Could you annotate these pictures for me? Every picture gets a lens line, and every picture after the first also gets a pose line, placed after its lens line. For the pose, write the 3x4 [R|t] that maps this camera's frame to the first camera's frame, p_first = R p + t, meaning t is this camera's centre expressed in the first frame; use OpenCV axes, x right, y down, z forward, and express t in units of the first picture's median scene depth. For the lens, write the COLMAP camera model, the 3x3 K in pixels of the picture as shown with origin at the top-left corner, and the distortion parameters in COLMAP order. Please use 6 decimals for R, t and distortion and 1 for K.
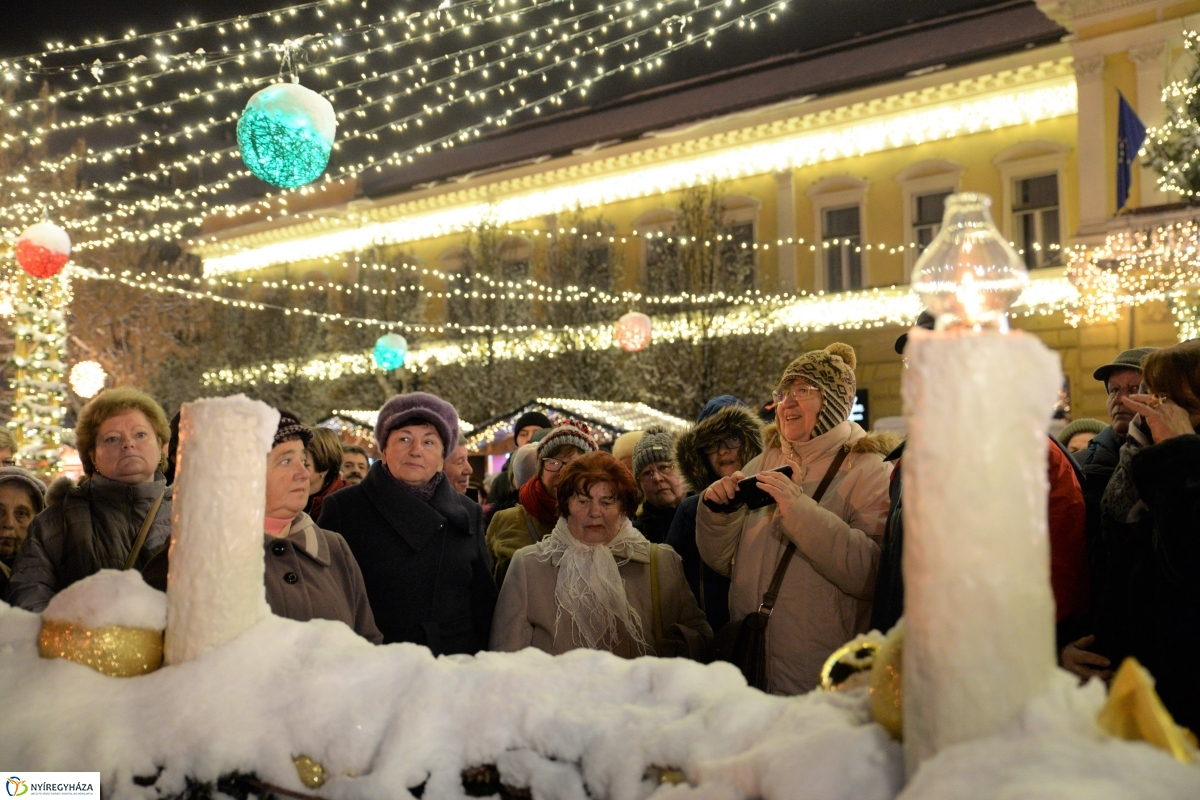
lens RADIAL K [[1311.5, 0, 613.0], [0, 1311.5, 398.3], [0, 0, 1]] dist [-0.009370, 0.171359]
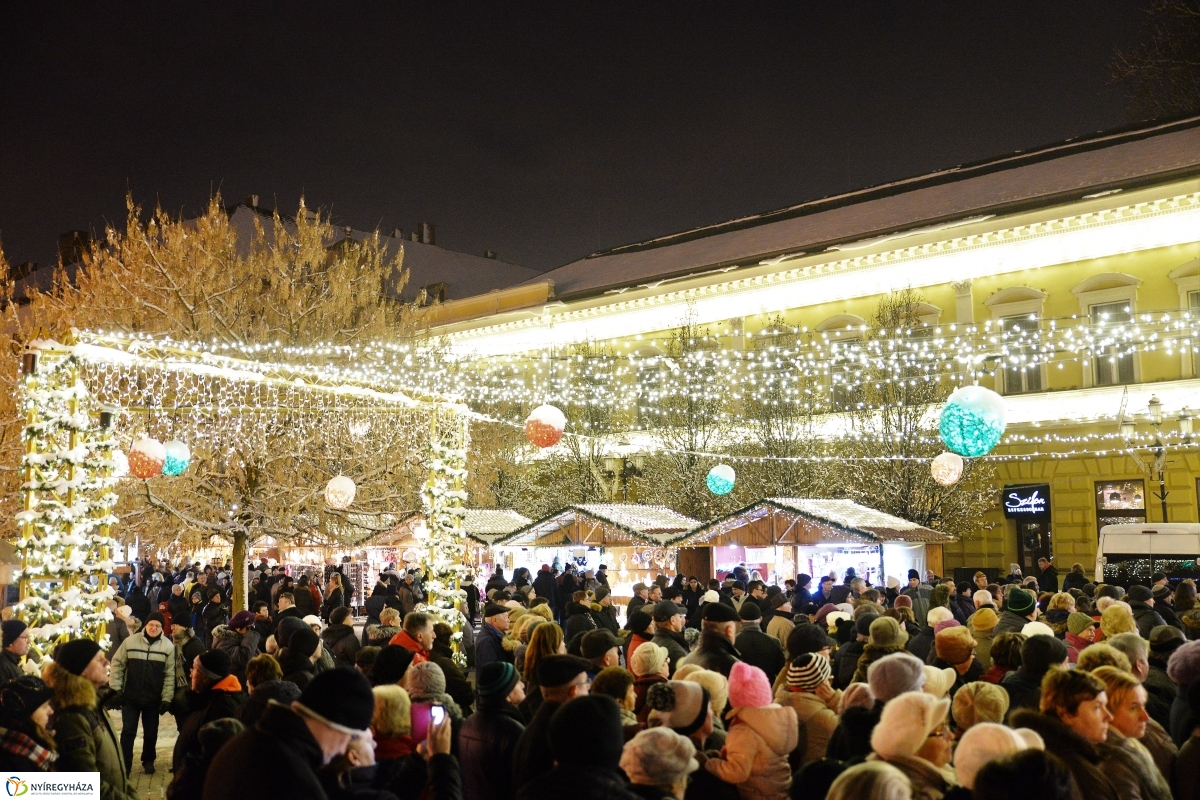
lens RADIAL K [[1269.7, 0, 594.7], [0, 1269.7, 399.5], [0, 0, 1]] dist [-0.017890, 0.150330]
pose [[0.997189, -0.002111, -0.074903, -0.103038], [-0.001254, 0.998993, -0.044858, -0.029412], [0.074922, 0.044826, 0.996181, -0.080257]]
